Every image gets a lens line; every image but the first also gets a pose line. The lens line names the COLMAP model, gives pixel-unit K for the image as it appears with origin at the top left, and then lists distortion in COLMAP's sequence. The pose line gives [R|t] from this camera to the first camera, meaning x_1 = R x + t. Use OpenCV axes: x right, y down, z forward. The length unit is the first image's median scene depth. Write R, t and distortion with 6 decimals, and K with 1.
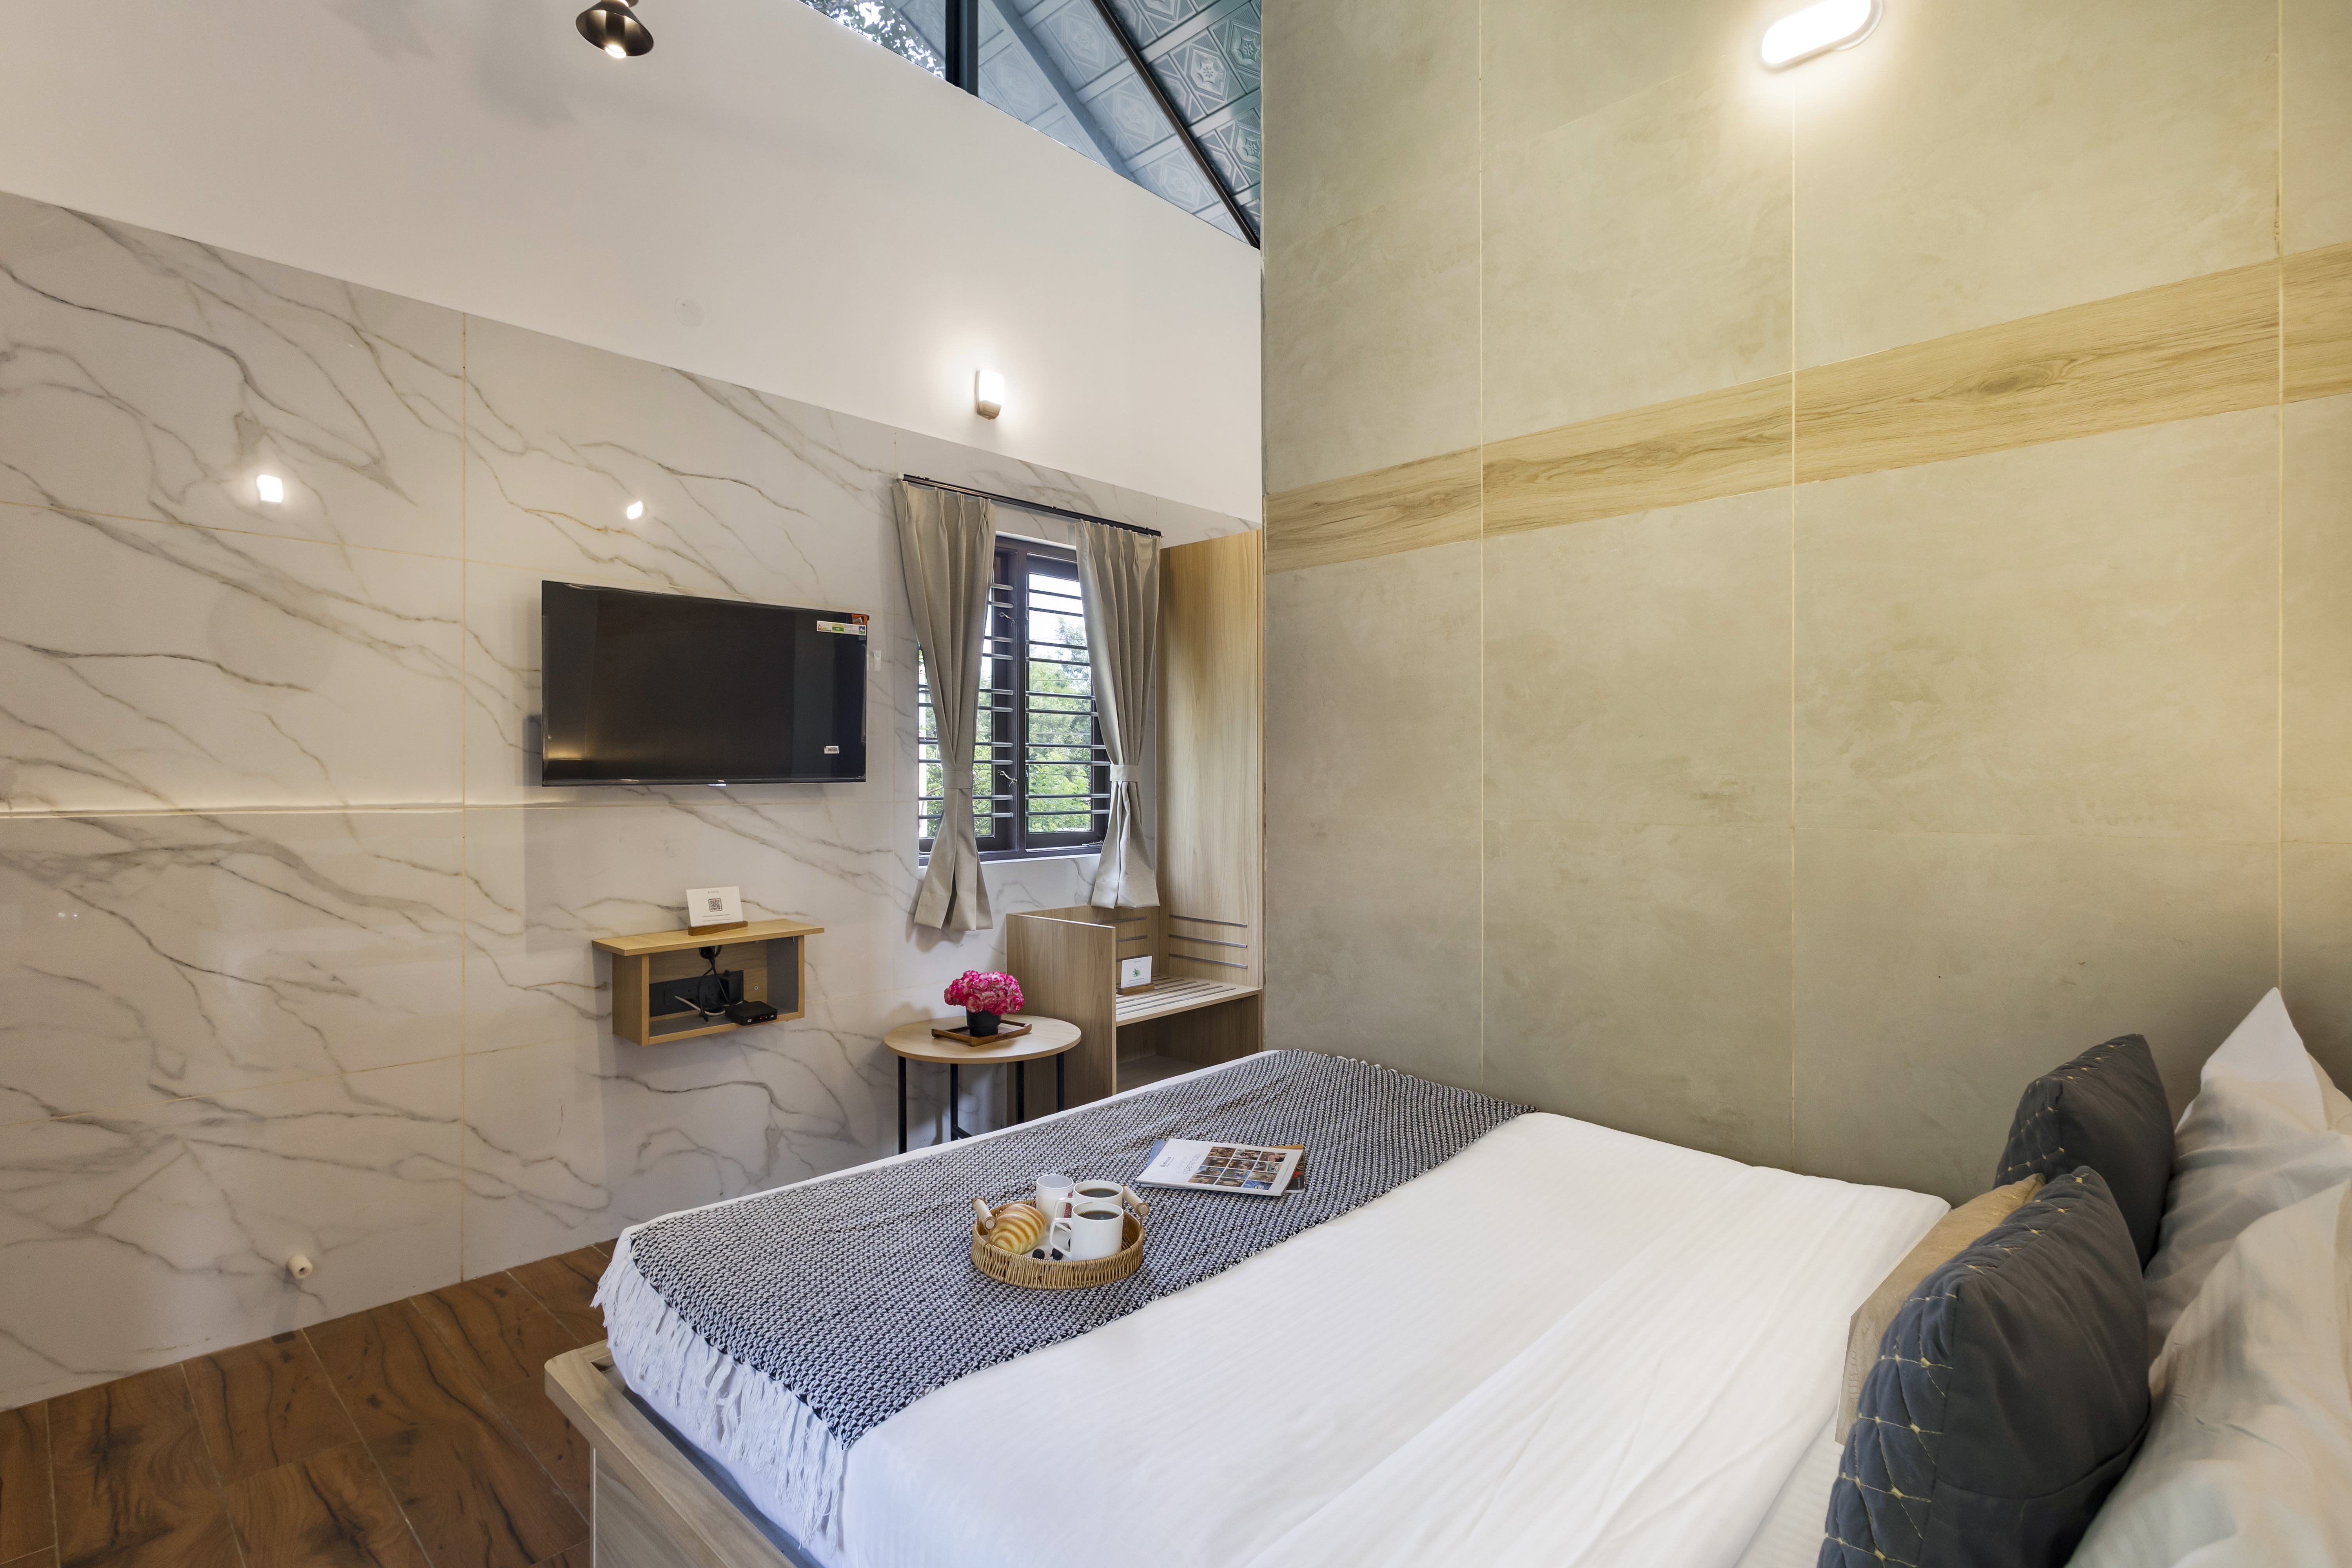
lens RADIAL K [[1108.7, 0, 1176.0], [0, 1108.7, 784.0], [0, 0, 1]] dist [0.003672, 0.000577]
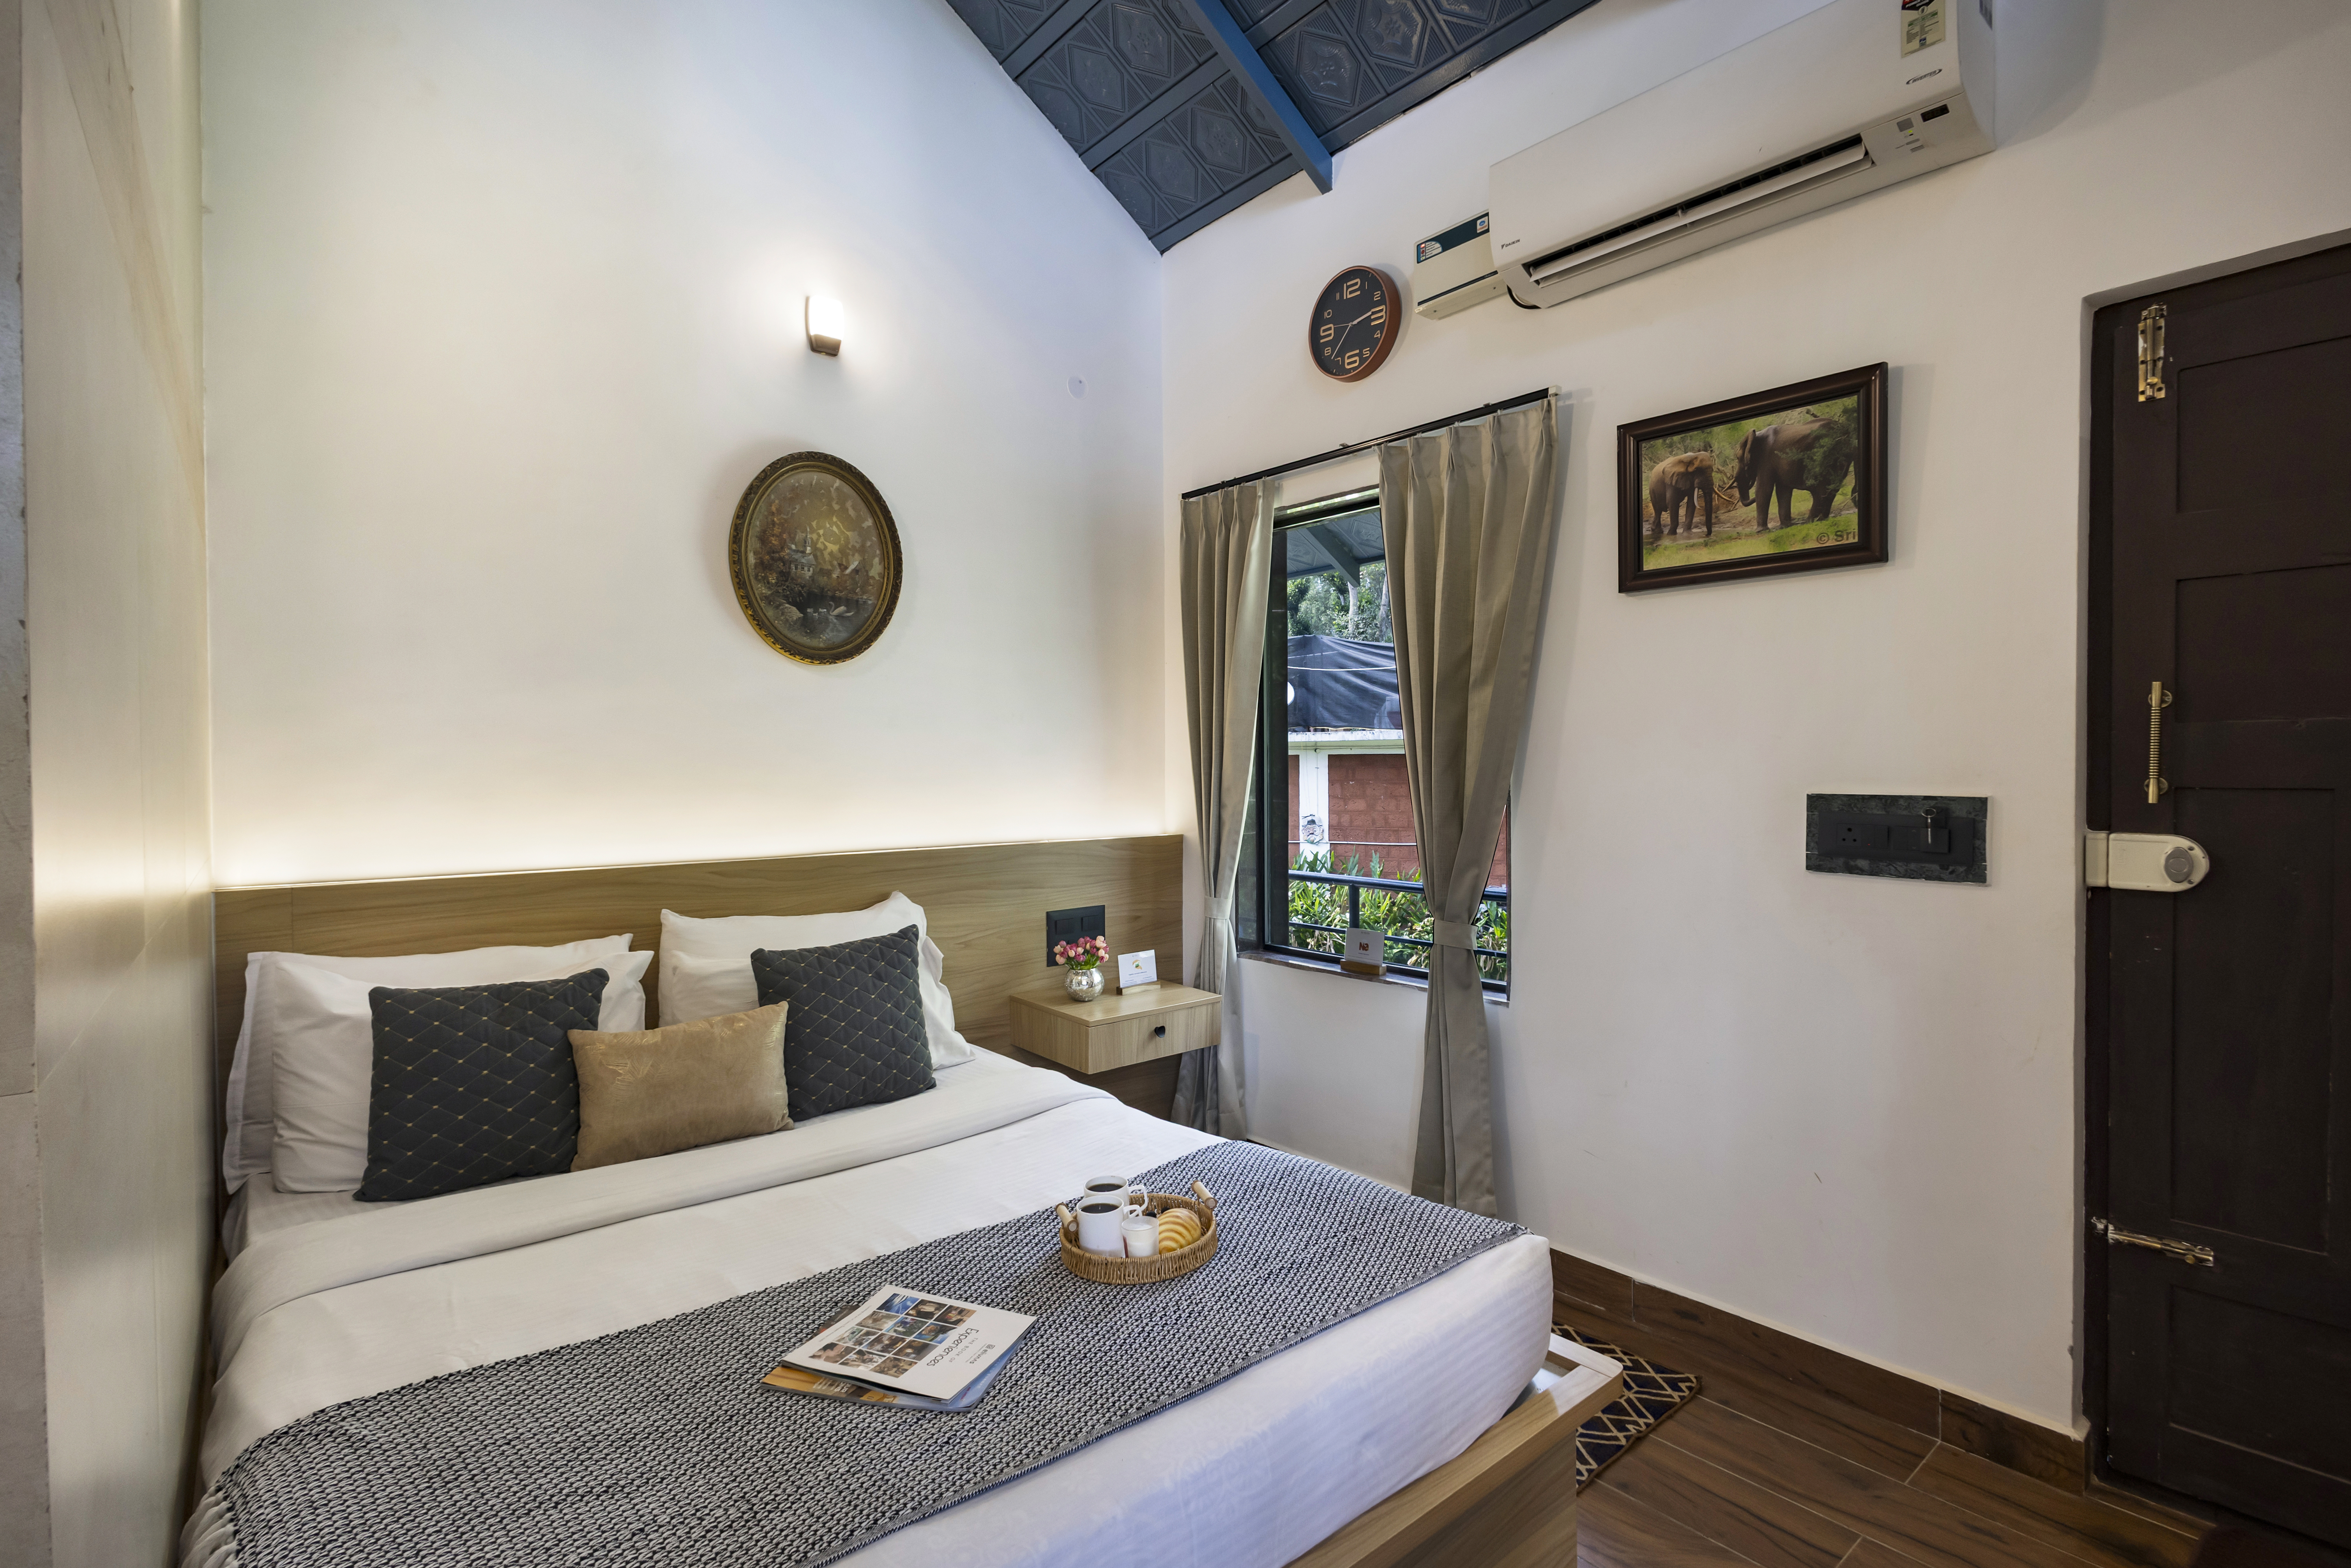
lens RADIAL K [[1108.2, 0, 1175.5], [0, 1108.2, 784.0], [0, 0, 1]] dist [0.003672, 0.000577]
pose [[-0.991980, -0.001121, 0.126393, -0.217057], [0.003328, 0.999382, 0.034983, -0.061560], [-0.126354, 0.035124, -0.991363, 1.592541]]
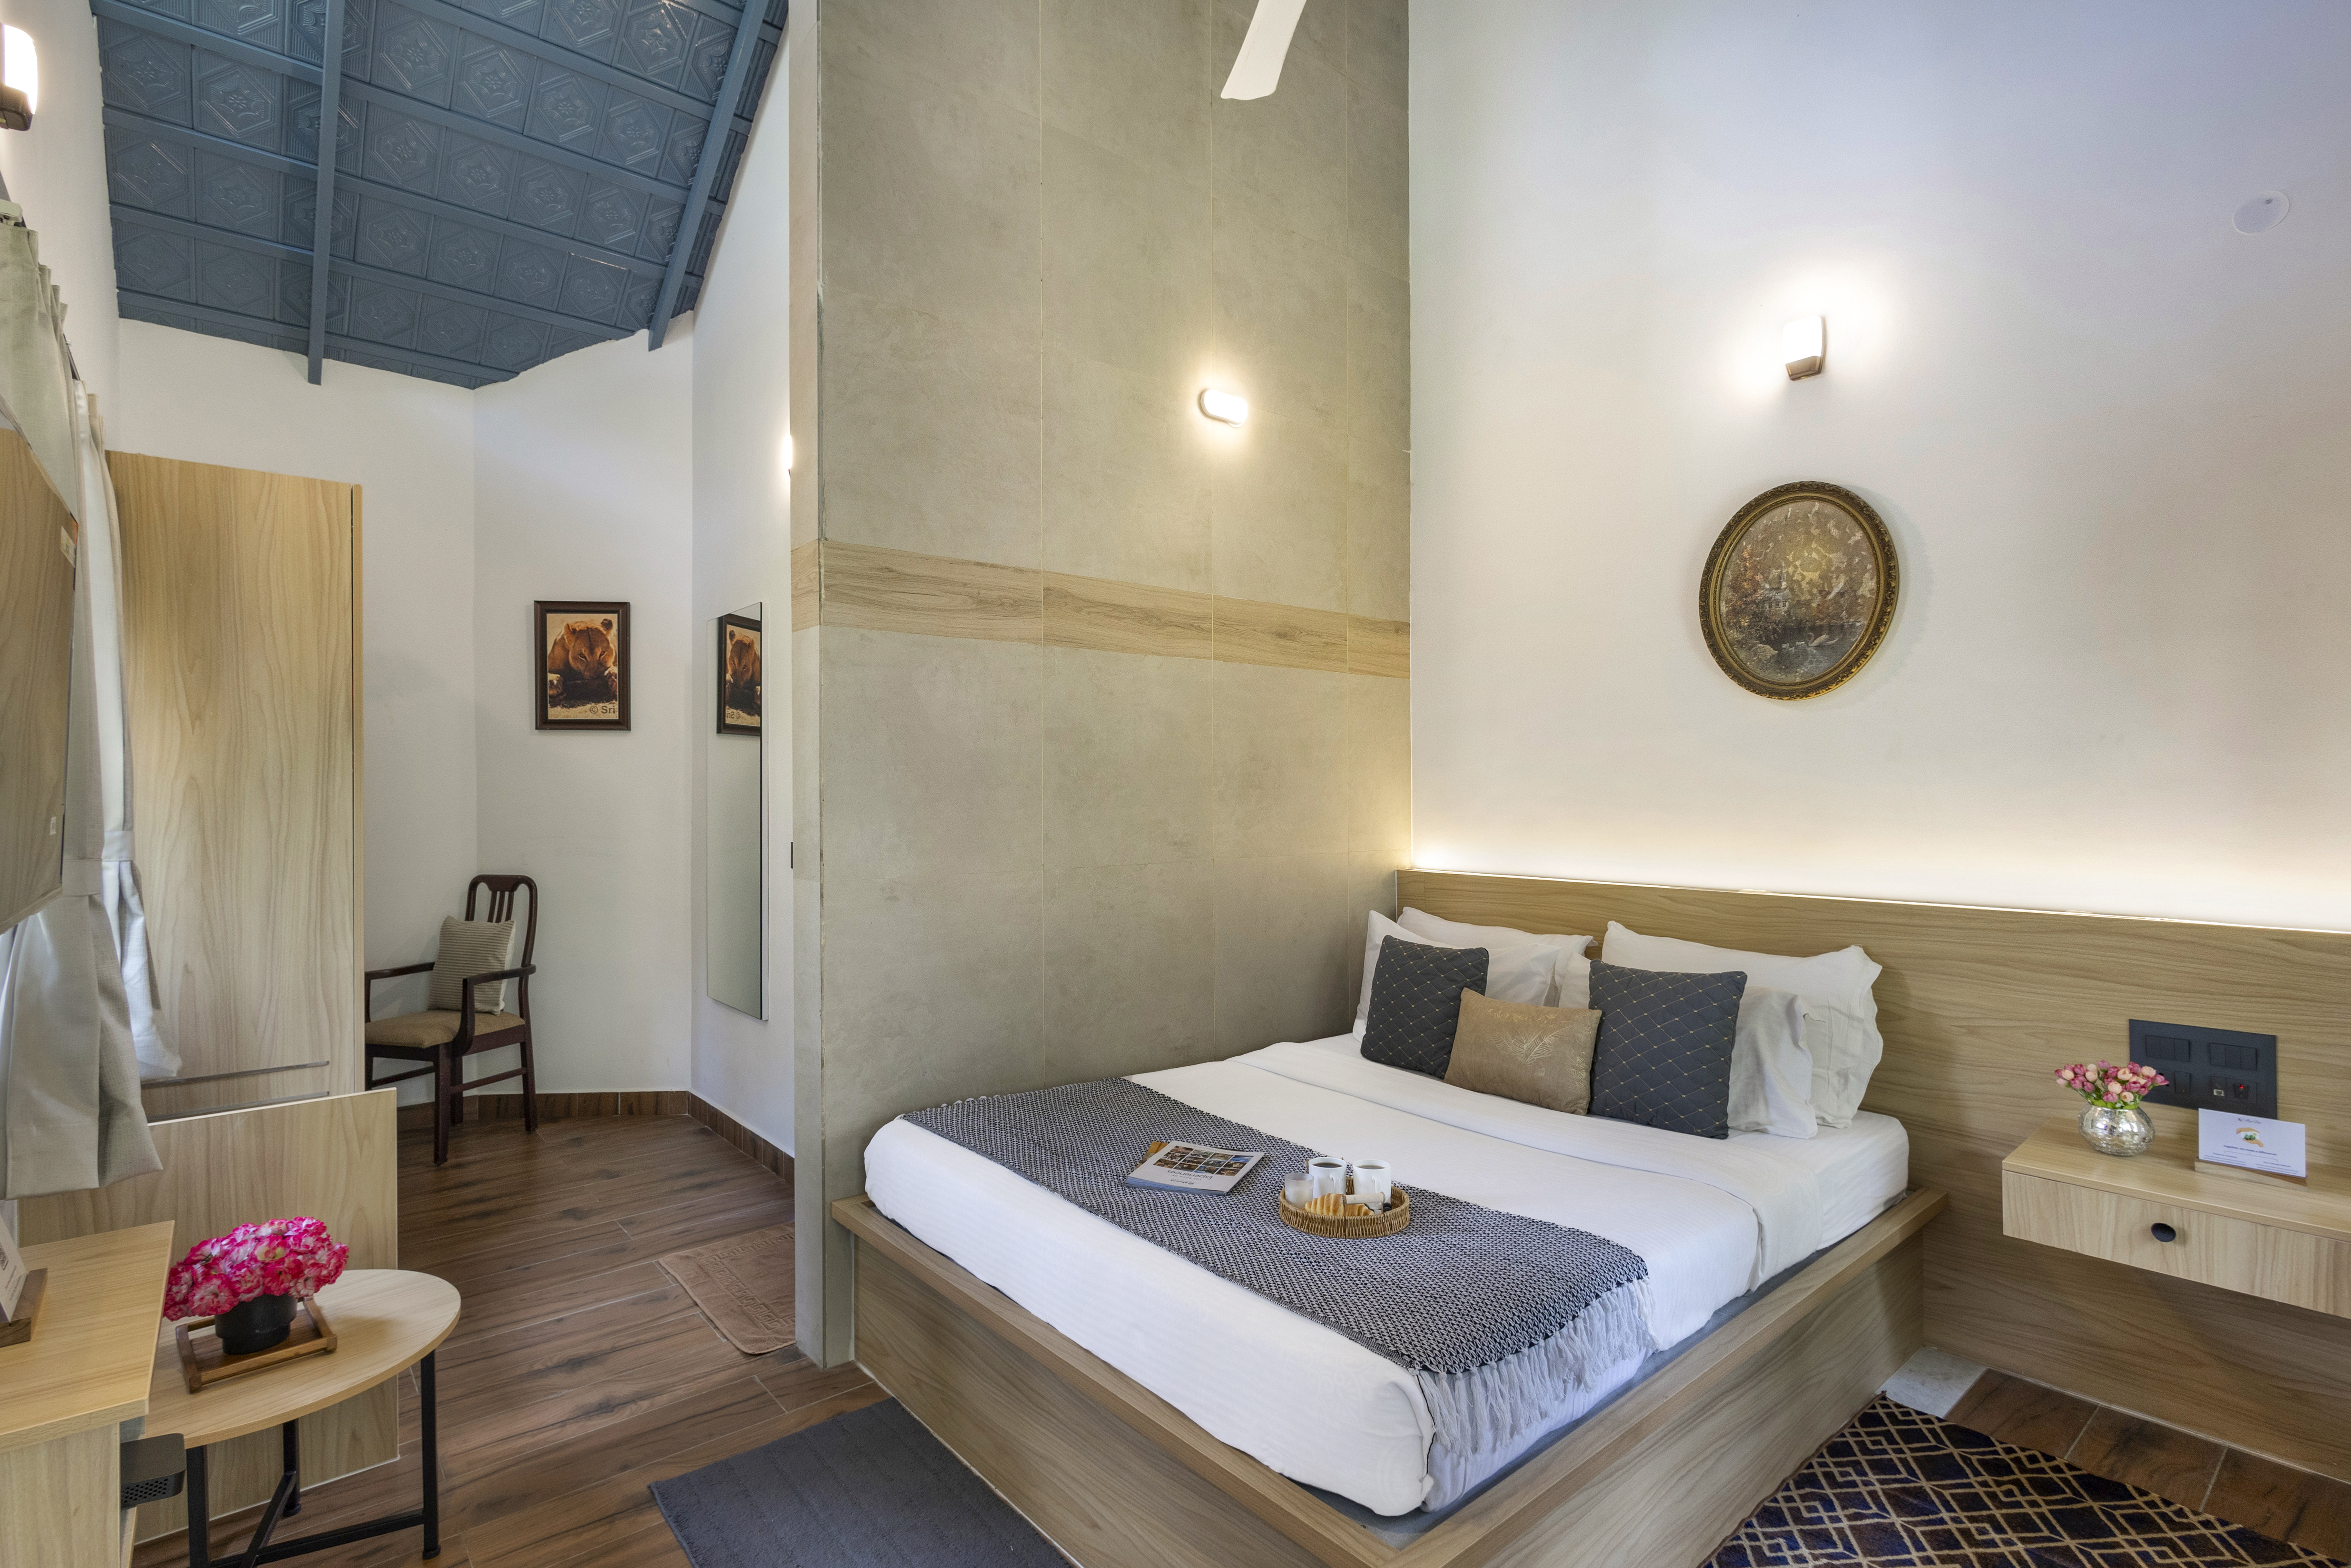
lens RADIAL K [[1091.3, 0, 1171.3], [0, 1091.3, 796.8], [0, 0, 1]] dist [-0.000799, 0.000126]
pose [[0.116515, -0.004749, 0.993178, -1.061982], [0.013233, 0.999907, 0.003228, -0.059756], [-0.993101, 0.012767, 0.116567, 0.815894]]
